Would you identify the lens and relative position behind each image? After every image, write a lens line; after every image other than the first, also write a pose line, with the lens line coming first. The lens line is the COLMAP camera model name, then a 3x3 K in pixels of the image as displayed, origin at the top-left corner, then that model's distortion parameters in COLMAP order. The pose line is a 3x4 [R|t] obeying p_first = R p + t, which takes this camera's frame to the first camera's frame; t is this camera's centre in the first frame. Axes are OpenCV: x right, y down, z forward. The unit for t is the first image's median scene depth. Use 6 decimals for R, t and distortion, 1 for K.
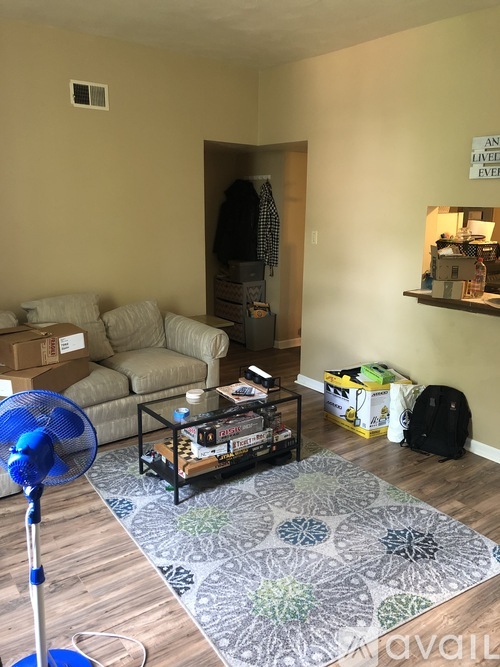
lens RADIAL K [[536.2, 0, 250.6], [0, 536.2, 333.5], [0, 0, 1]] dist [0.013245, -0.004284]
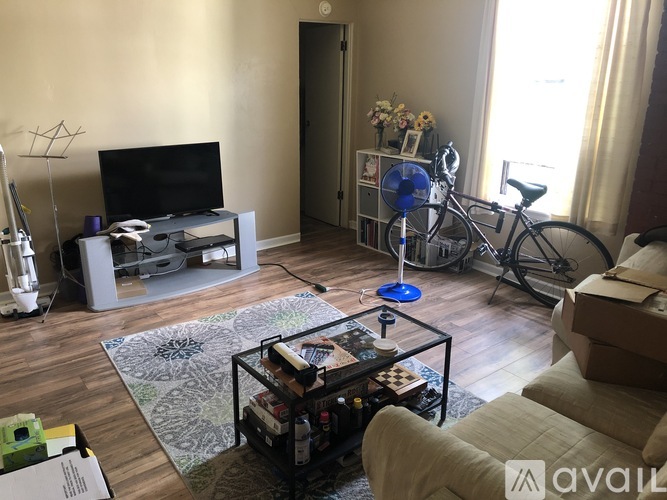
lens RADIAL K [[536.2, 0, 335.1], [0, 536.2, 250.5], [0, 0, 1]] dist [0.013245, -0.004284]
pose [[-0.999014, -0.013943, -0.042146, -0.005430], [-0.033684, 0.856484, 0.515074, -0.410407], [0.028916, 0.515986, -0.856109, 1.765516]]
